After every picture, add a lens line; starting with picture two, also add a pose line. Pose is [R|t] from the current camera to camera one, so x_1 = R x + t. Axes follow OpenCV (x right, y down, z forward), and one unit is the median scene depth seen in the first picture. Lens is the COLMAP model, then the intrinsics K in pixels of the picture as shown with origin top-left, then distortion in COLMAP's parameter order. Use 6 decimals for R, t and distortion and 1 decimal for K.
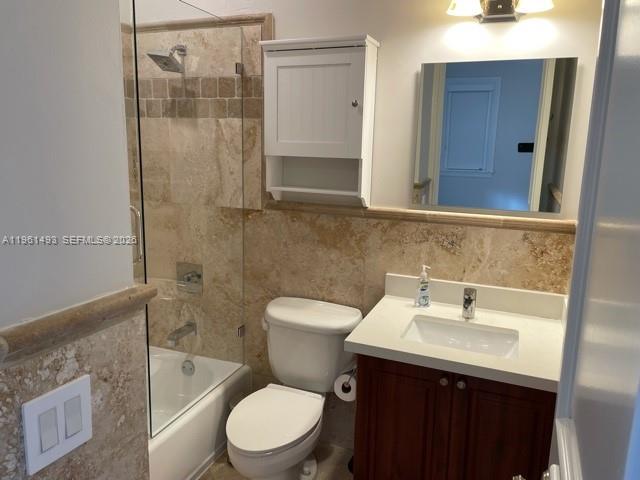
lens RADIAL K [[495.4, 0, 319.9], [0, 495.4, 236.8], [0, 0, 1]] dist [0.059826, -0.069232]
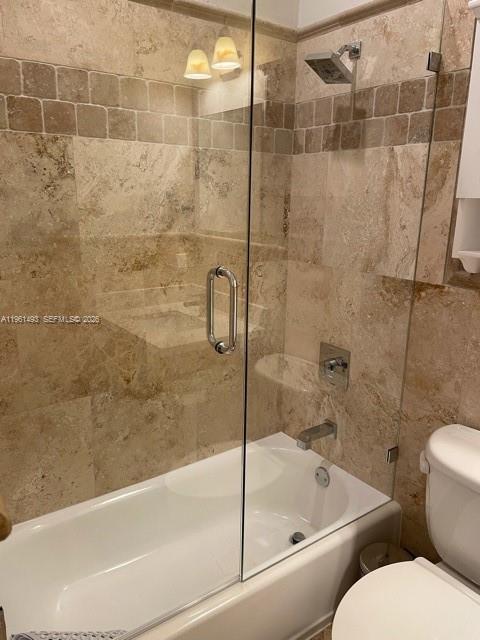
lens RADIAL K [[495.4, 0, 243.1], [0, 495.4, 322.4], [0, 0, 1]] dist [0.059826, -0.069232]
pose [[0.856664, 0.121655, -0.501325, -0.008031], [-0.094515, 0.992360, 0.079307, -0.032709], [0.507143, -0.020557, 0.861617, 0.299639]]
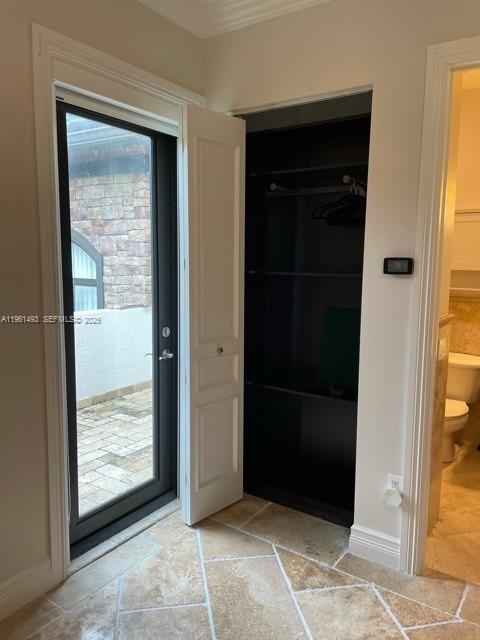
lens RADIAL K [[495.4, 0, 240.0], [0, 495.4, 320.3], [0, 0, 1]] dist [0.059826, -0.069232]
pose [[0.978232, 0.023668, -0.206158, -0.372223], [-0.036642, 0.997565, -0.059341, 0.142329], [0.204252, 0.065603, 0.976718, -0.818605]]
